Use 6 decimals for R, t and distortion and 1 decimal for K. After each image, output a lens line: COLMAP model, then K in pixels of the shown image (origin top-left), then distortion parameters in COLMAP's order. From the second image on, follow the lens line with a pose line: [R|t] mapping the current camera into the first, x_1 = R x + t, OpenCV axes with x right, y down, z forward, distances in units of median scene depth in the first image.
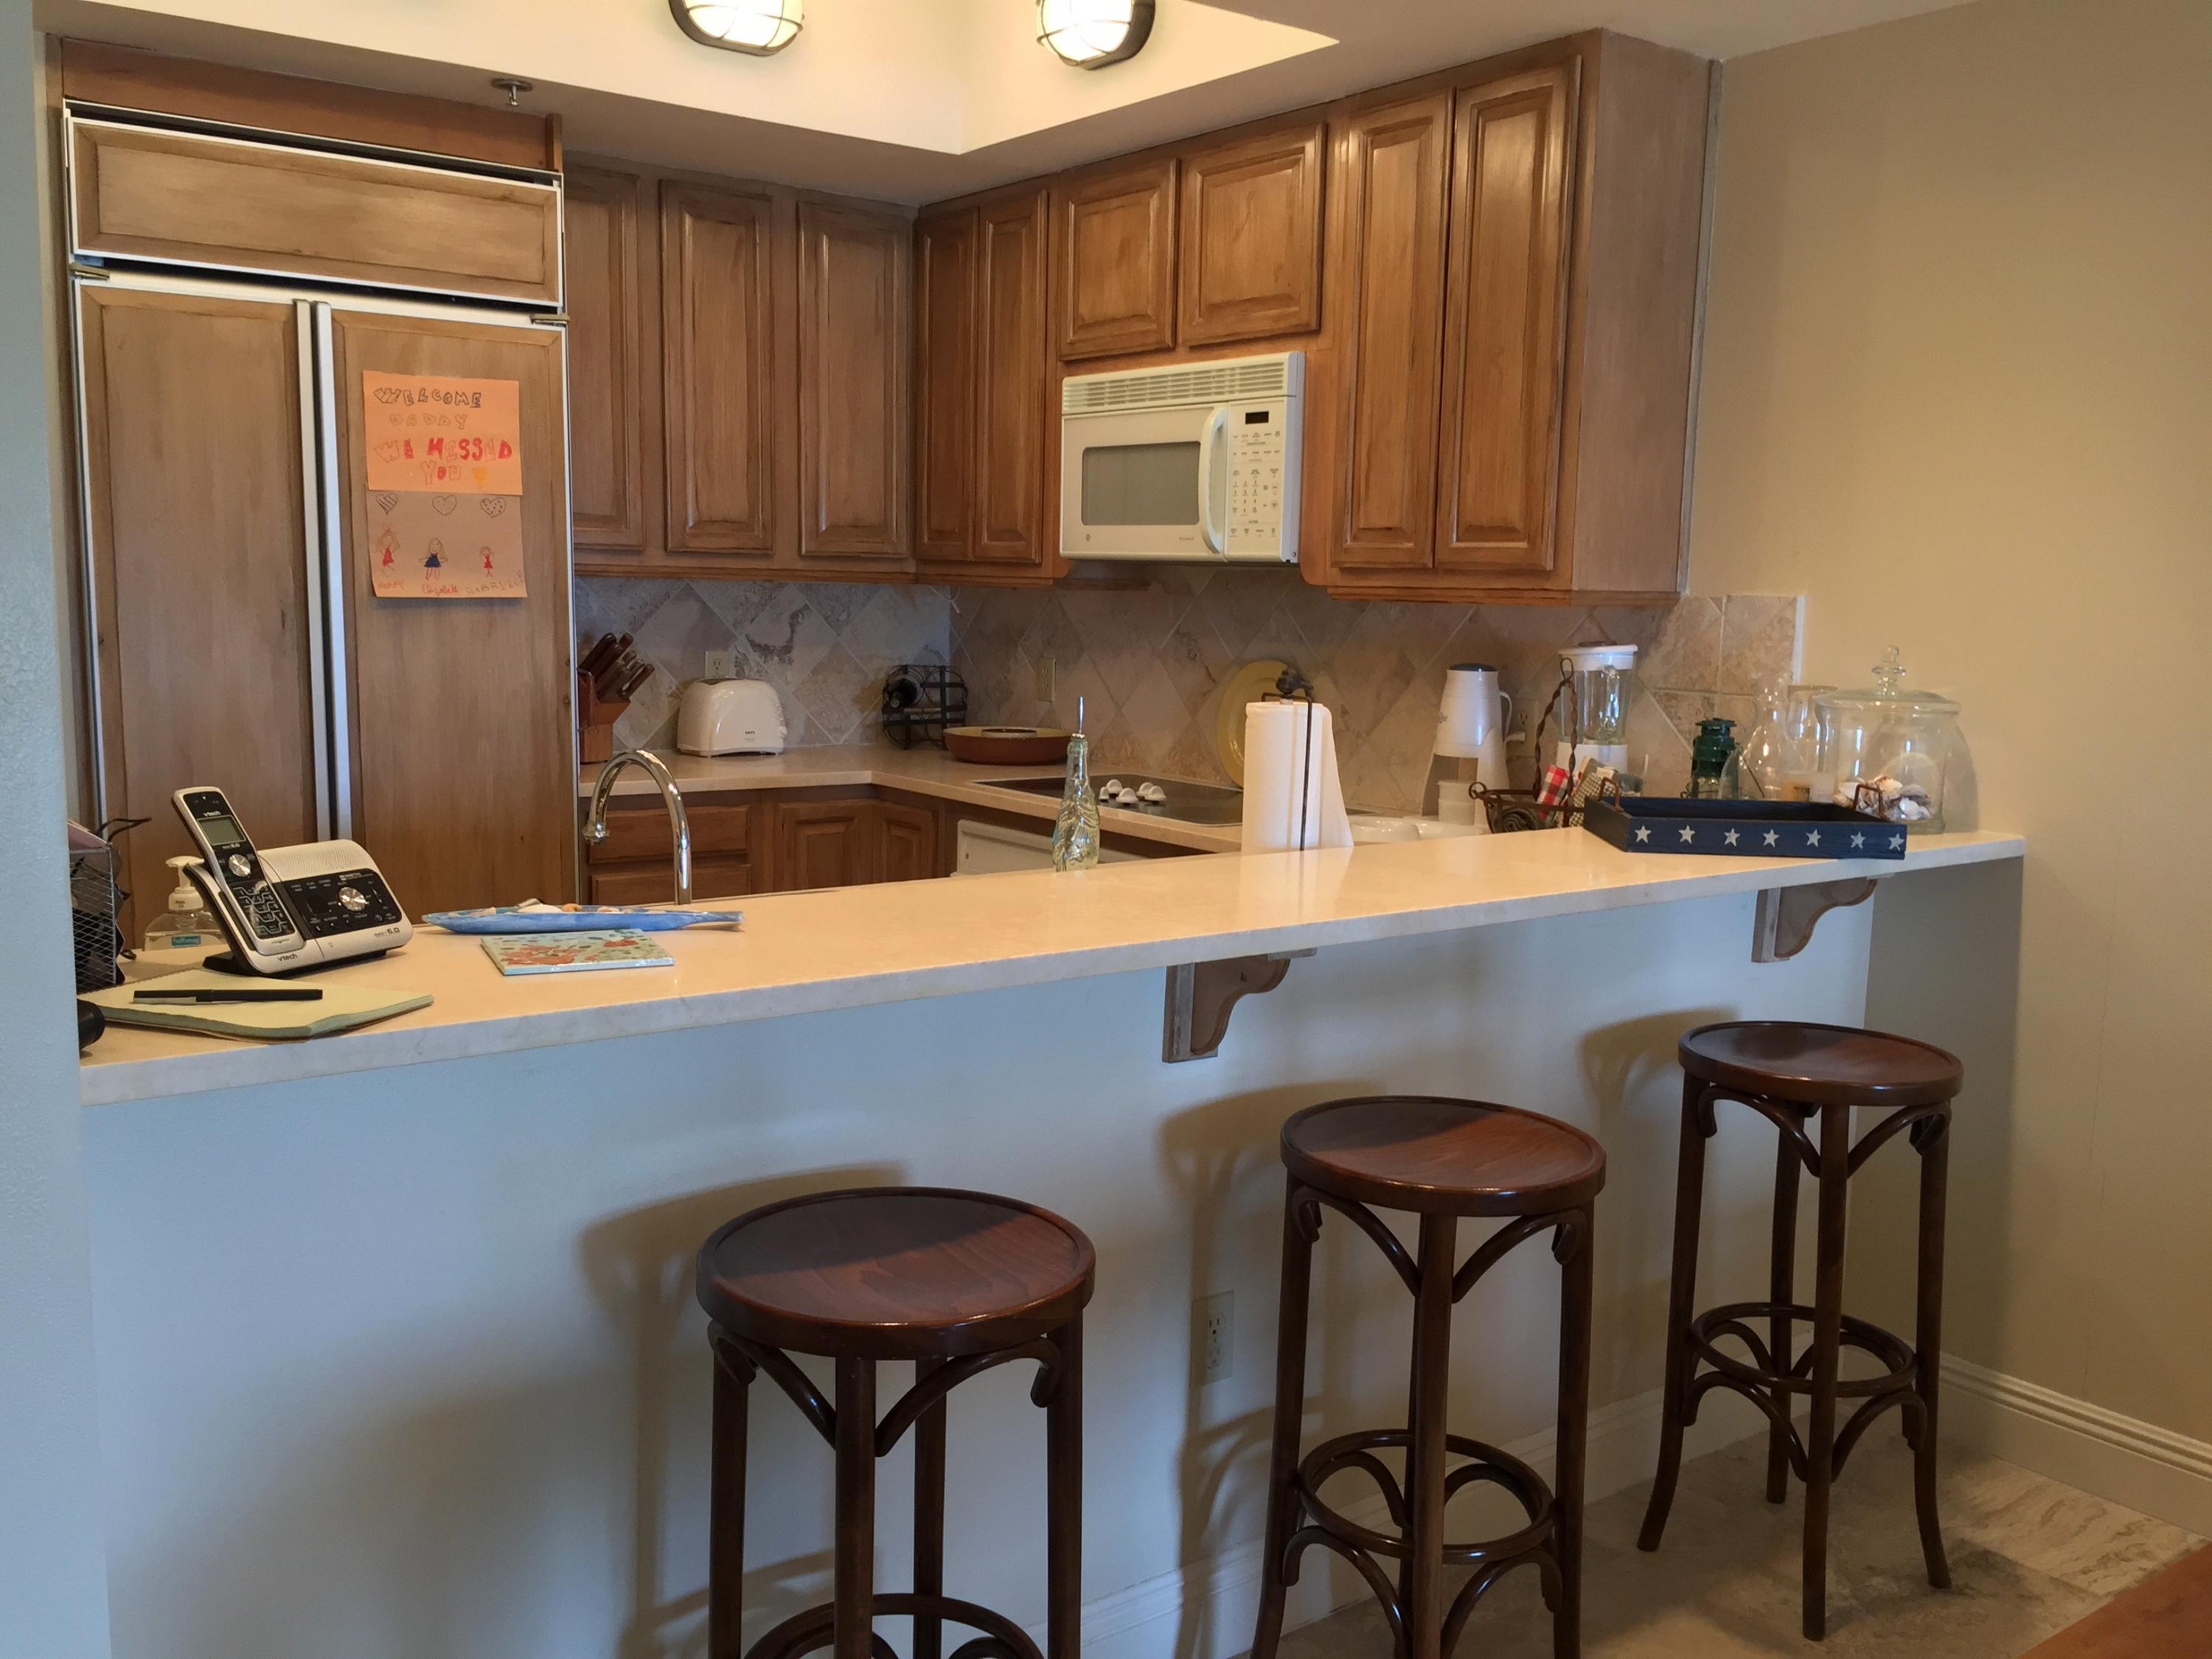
lens RADIAL K [[1899.3, 0, 1108.3], [0, 1899.3, 834.4], [0, 0, 1]] dist [0.064141, -0.096951]
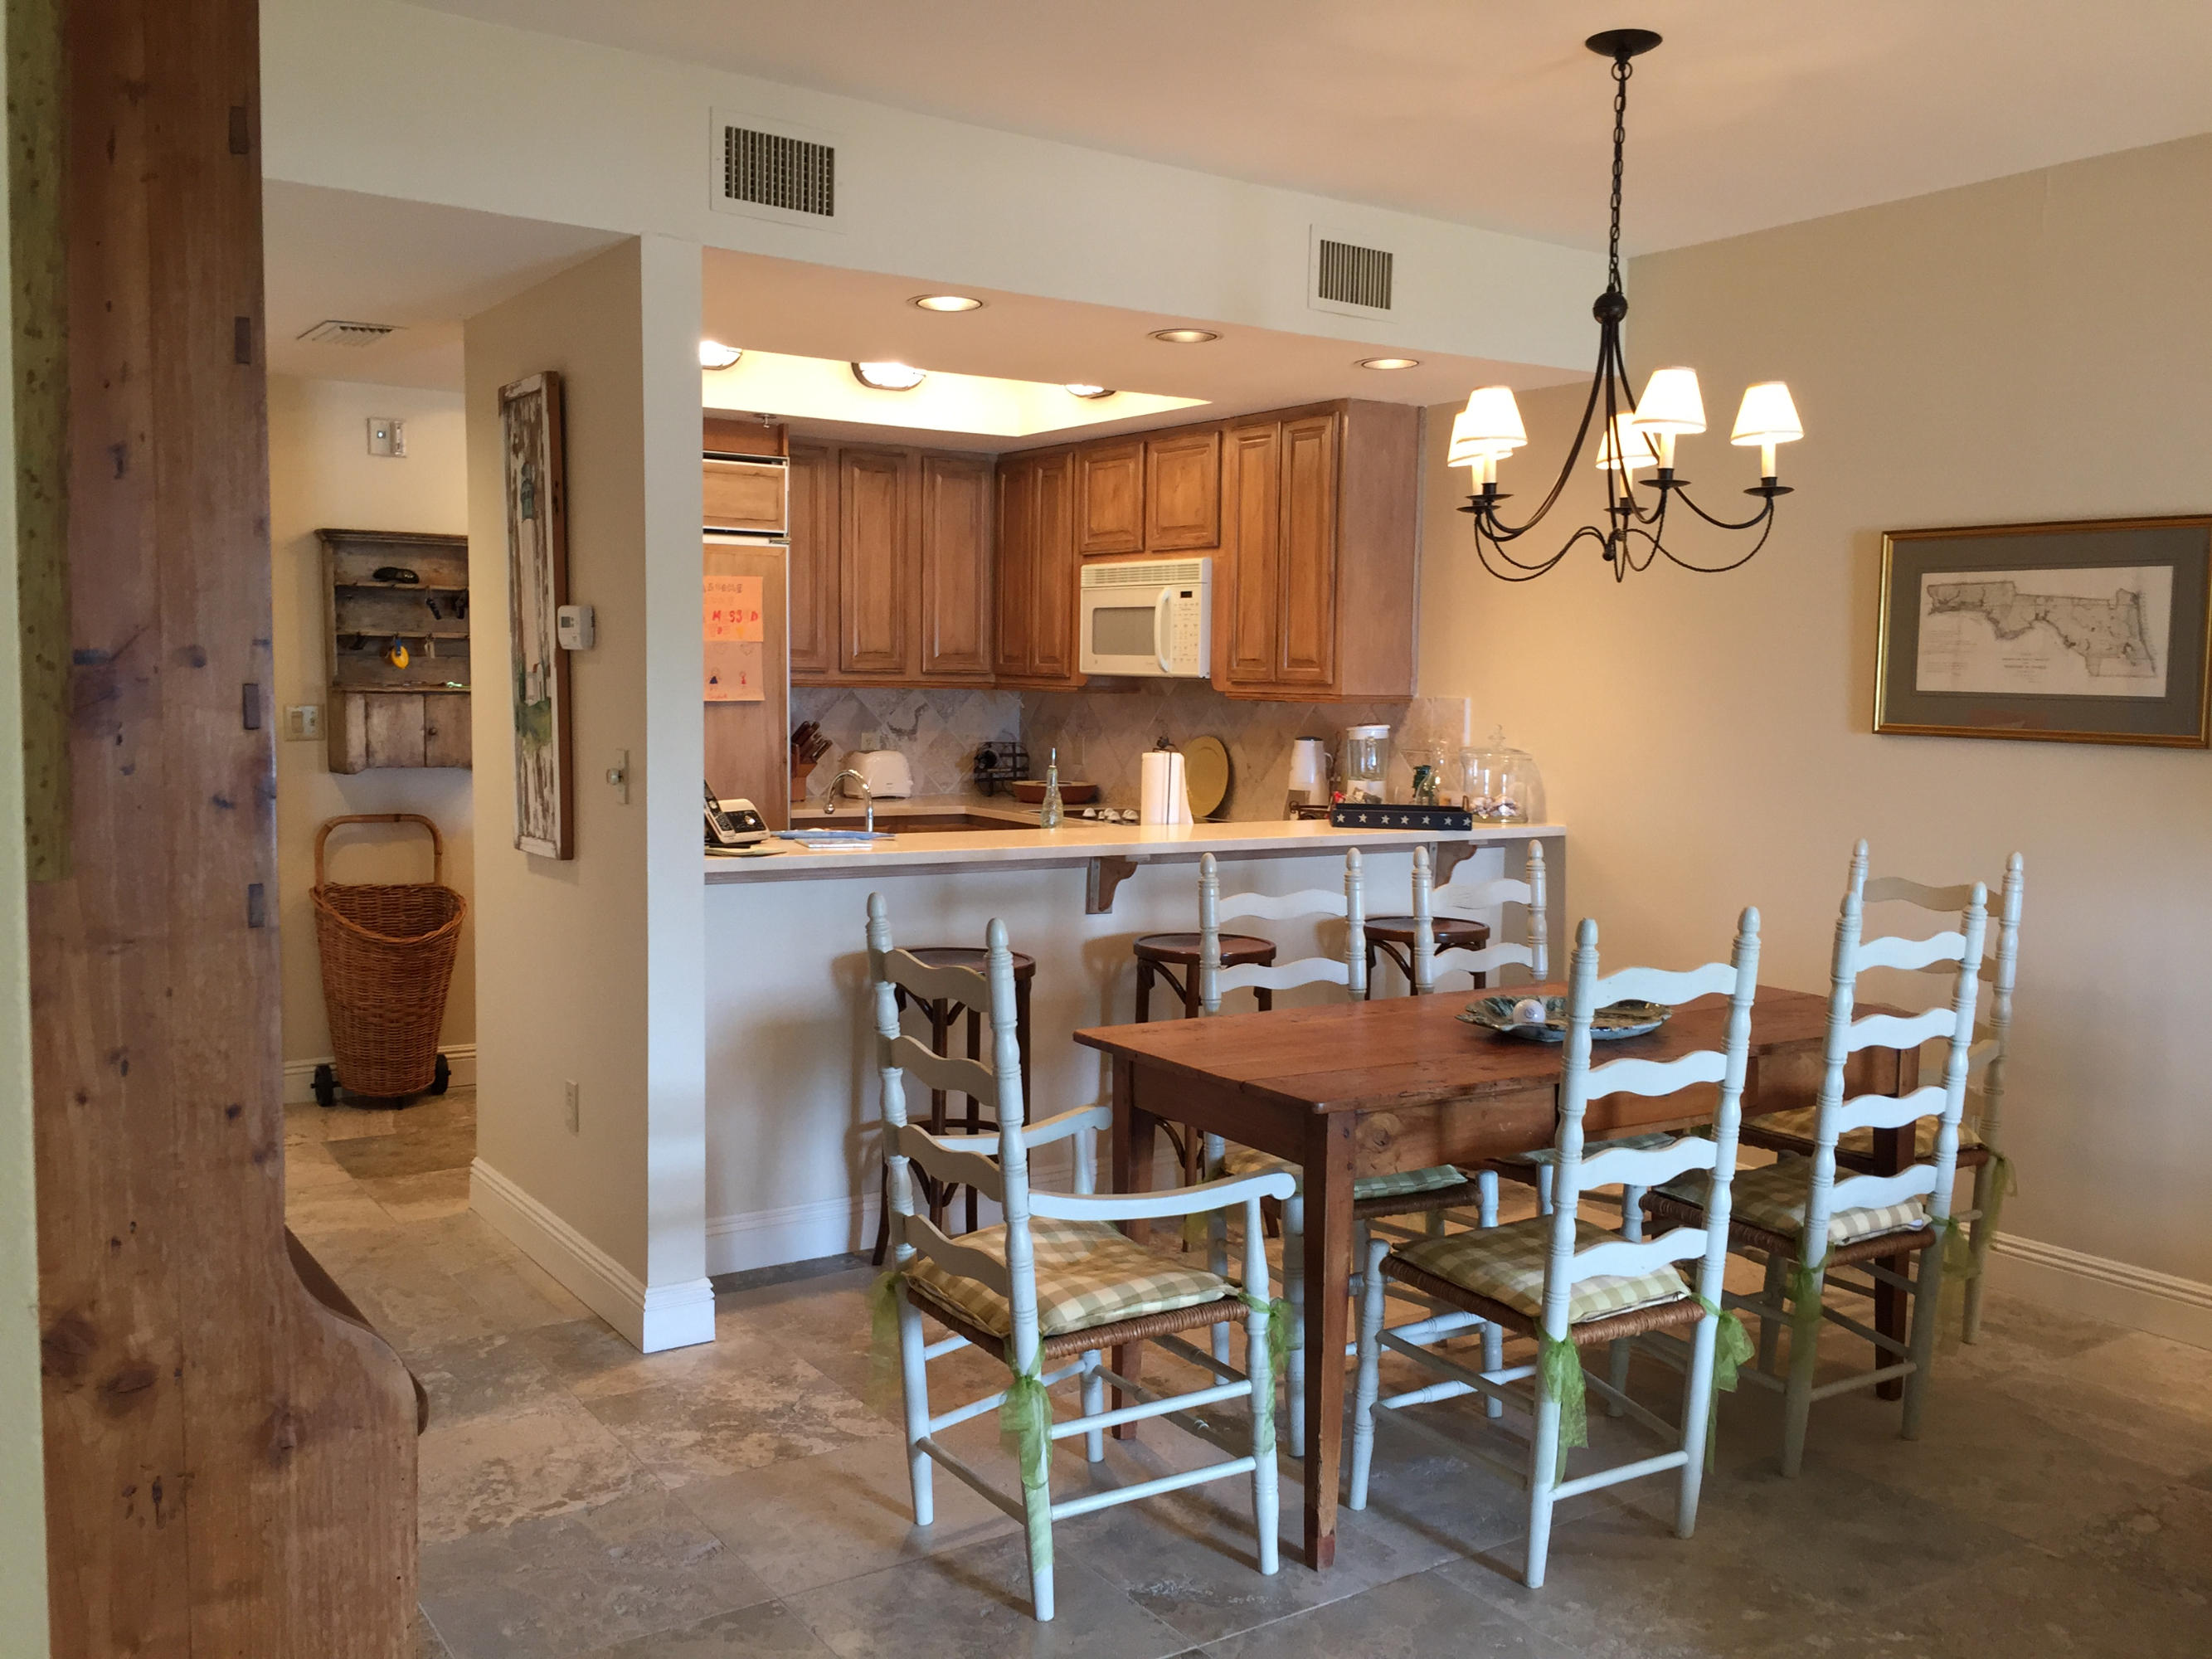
lens RADIAL K [[1899.4, 0, 1115.5], [0, 1899.4, 835.9], [0, 0, 1]] dist [0.064141, -0.096951]
pose [[0.998295, -0.000013, -0.058364, 0.112761], [-0.002754, 0.998876, -0.047328, 0.079021], [0.058299, 0.047408, 0.997173, -0.694211]]
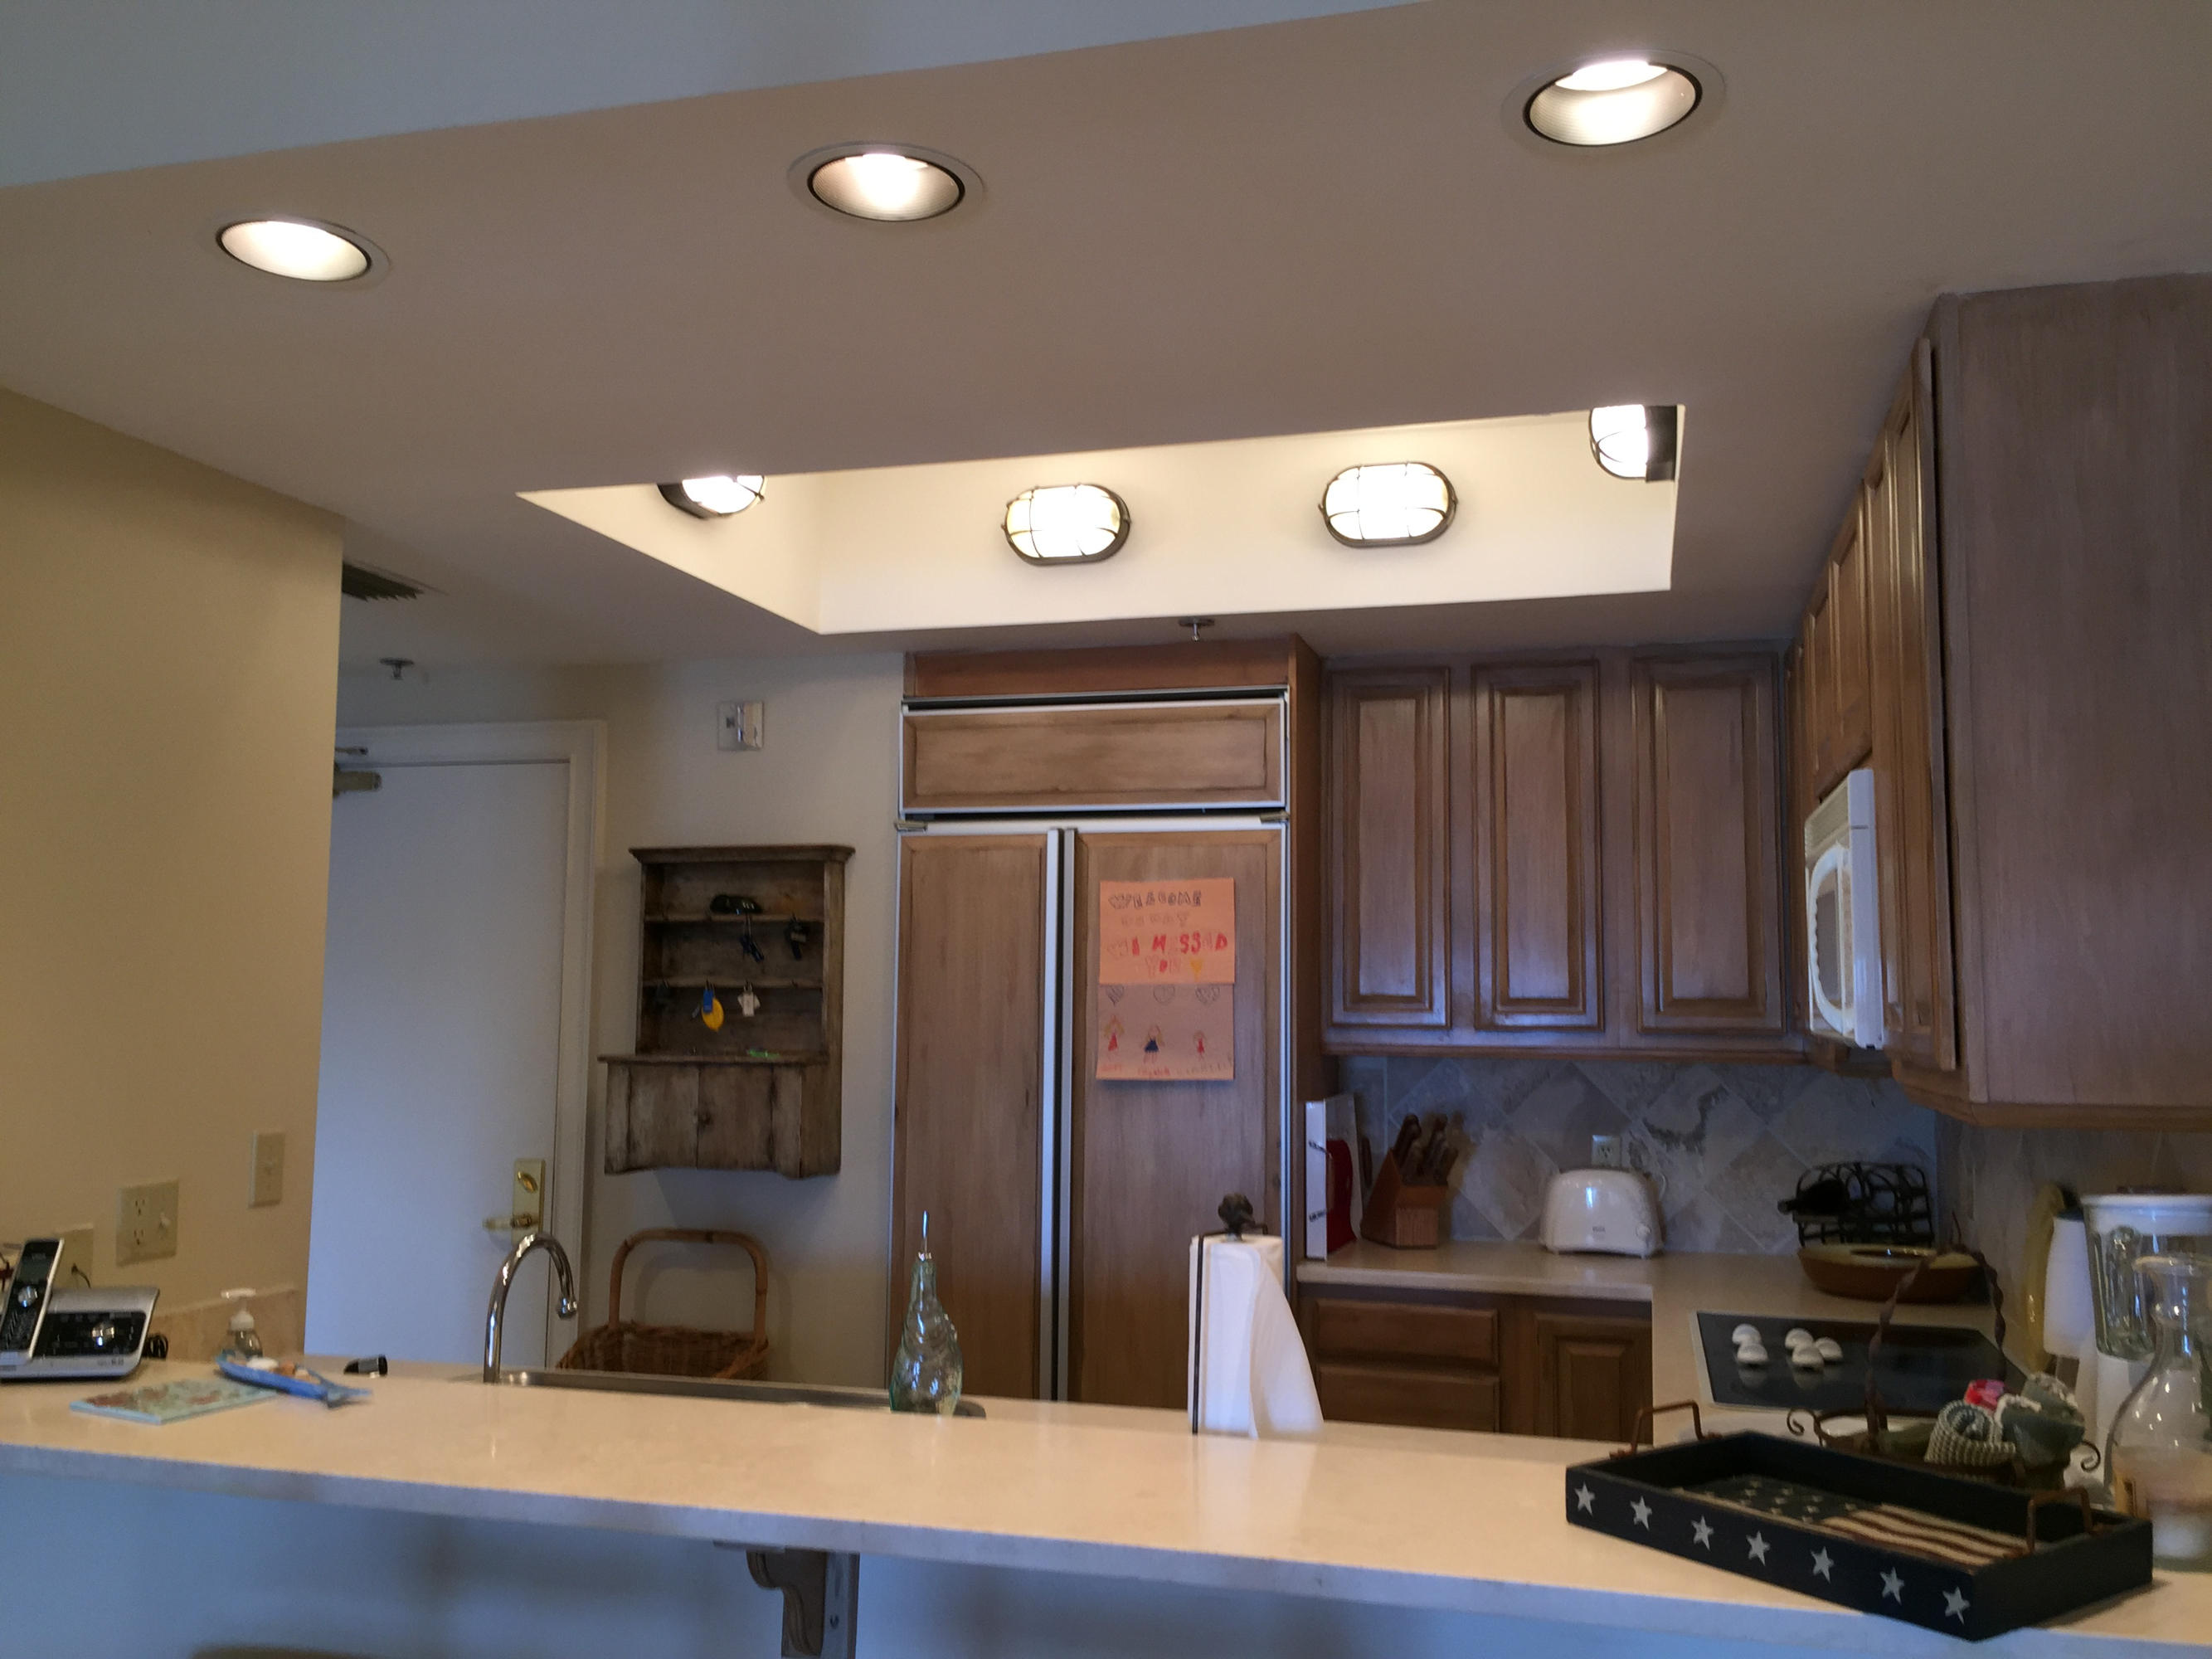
lens RADIAL K [[1899.4, 0, 1122.3], [0, 1899.4, 834.1], [0, 0, 1]] dist [0.064141, -0.096951]
pose [[0.604547, -0.086563, -0.791852, 0.498280], [-0.100823, 0.977768, -0.183861, -0.058462], [0.790163, 0.190990, 0.582379, 0.323503]]
